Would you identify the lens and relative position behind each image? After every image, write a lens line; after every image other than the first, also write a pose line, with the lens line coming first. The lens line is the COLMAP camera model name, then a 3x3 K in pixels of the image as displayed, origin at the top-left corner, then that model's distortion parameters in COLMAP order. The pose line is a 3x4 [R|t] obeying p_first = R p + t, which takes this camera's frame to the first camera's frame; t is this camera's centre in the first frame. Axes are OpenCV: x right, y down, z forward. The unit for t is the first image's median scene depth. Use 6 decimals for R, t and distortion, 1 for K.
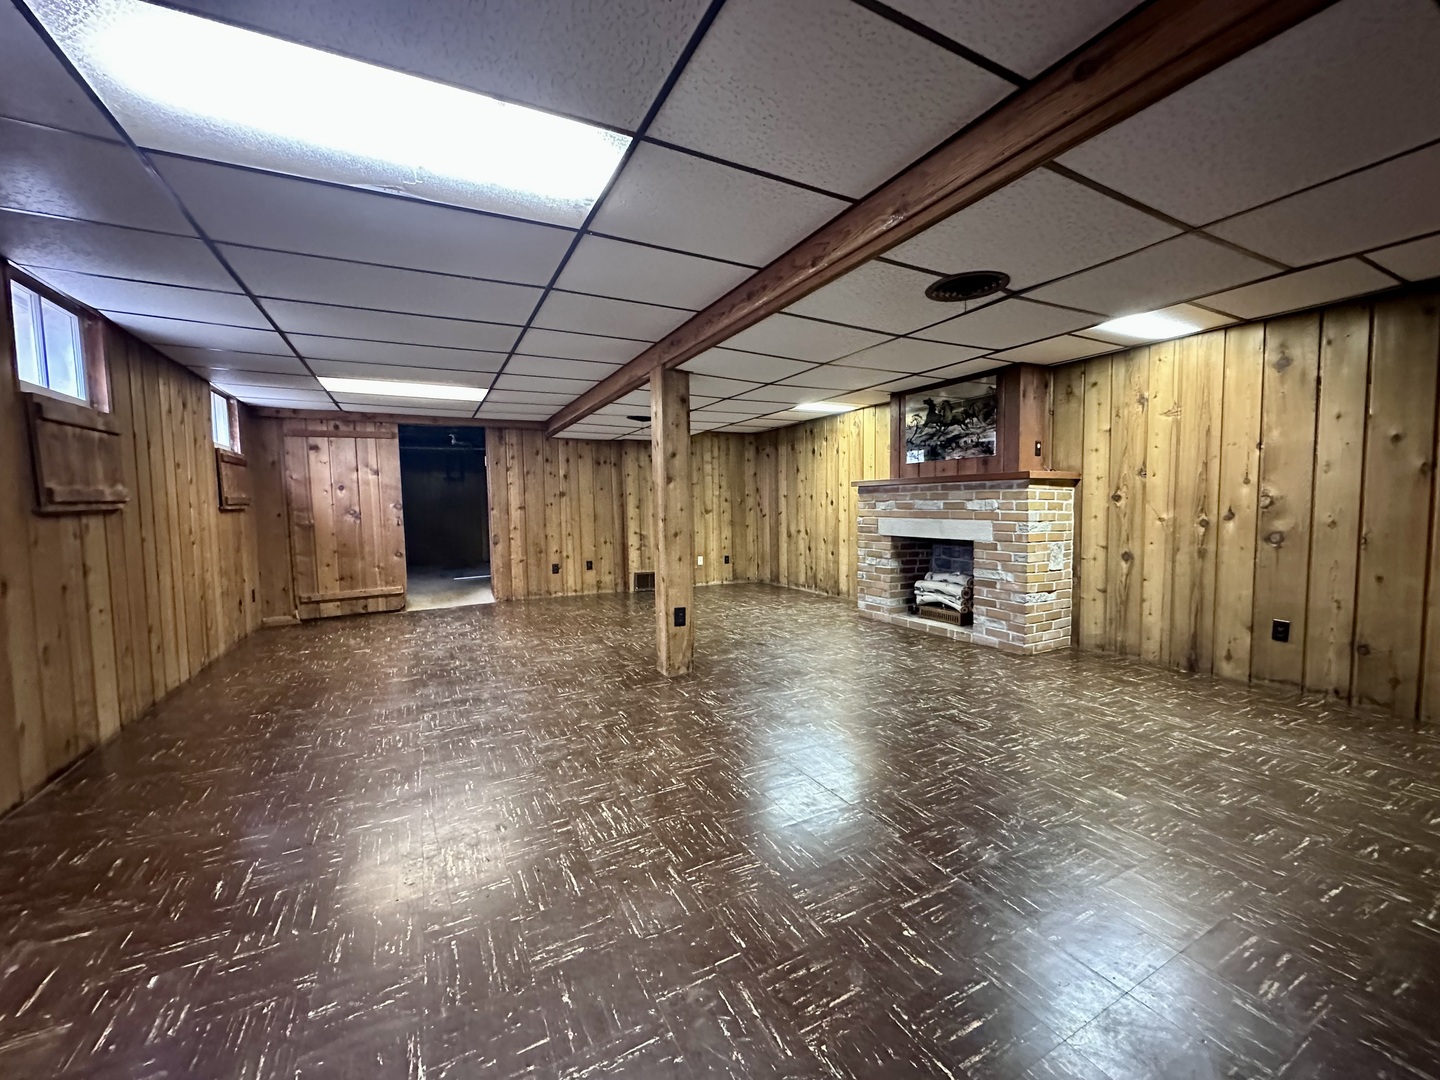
lens RADIAL K [[572.2, 0, 718.0], [0, 572.2, 538.6], [0, 0, 1]] dist [-0.001993, -0.000201]
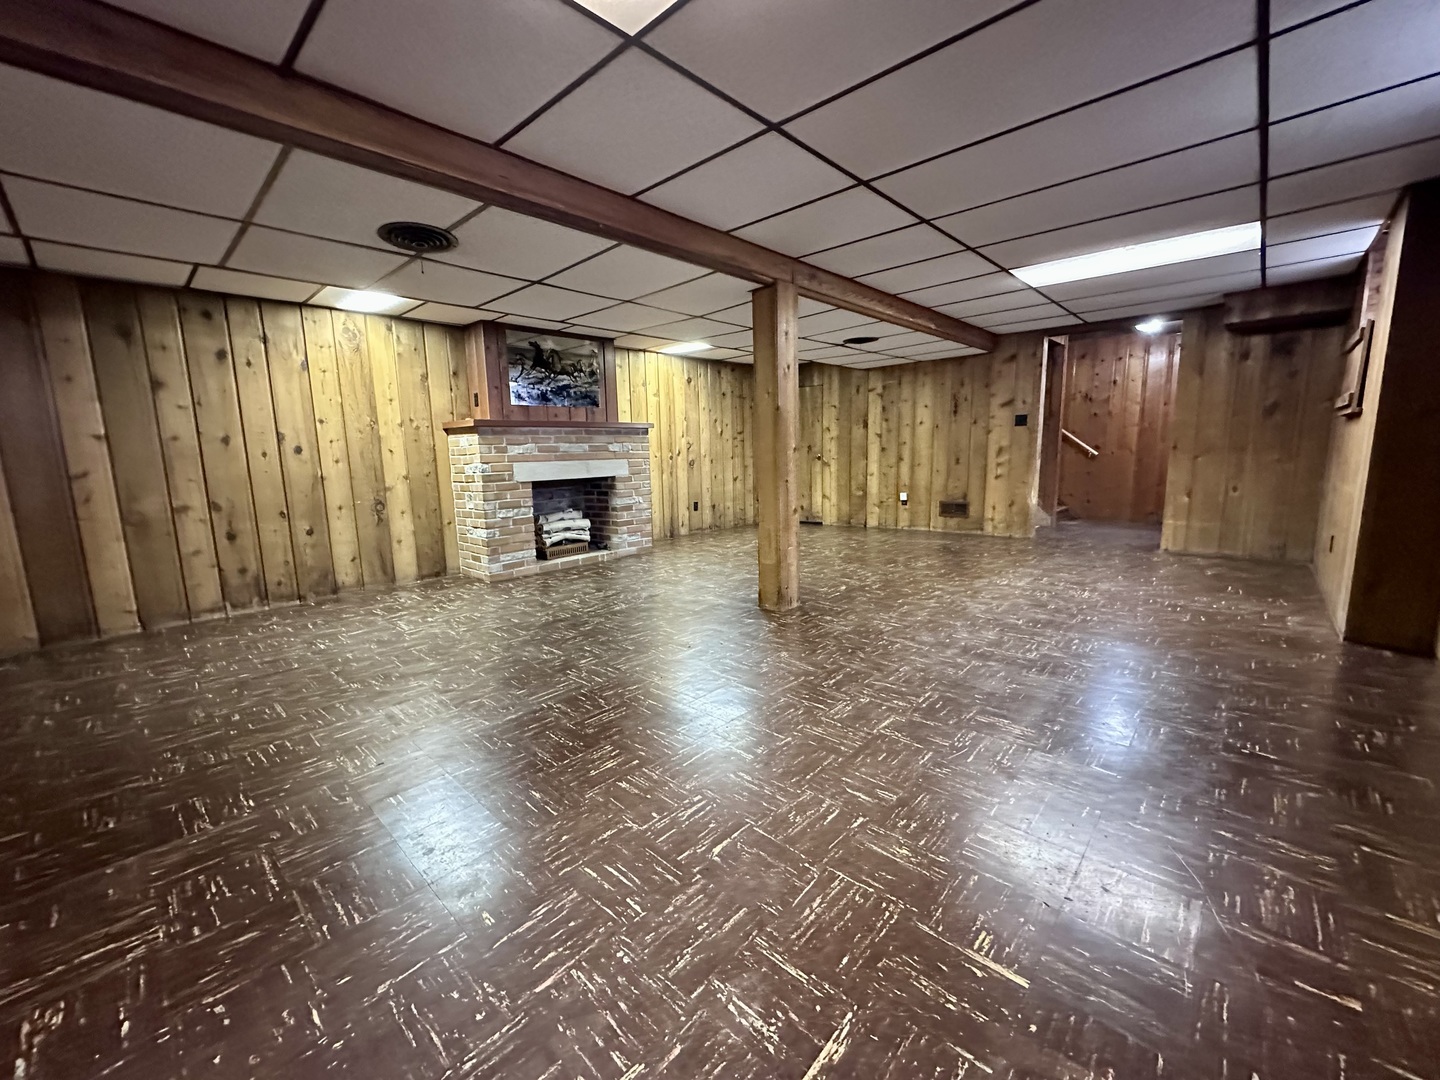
lens RADIAL K [[572.2, 0, 718.0], [0, 572.2, 538.6], [0, 0, 1]] dist [-0.001993, -0.000201]
pose [[-0.327700, -0.121605, 0.936923, -0.825060], [0.089265, 0.983261, 0.158840, -0.041277], [-0.940555, 0.135686, -0.311360, 1.213107]]
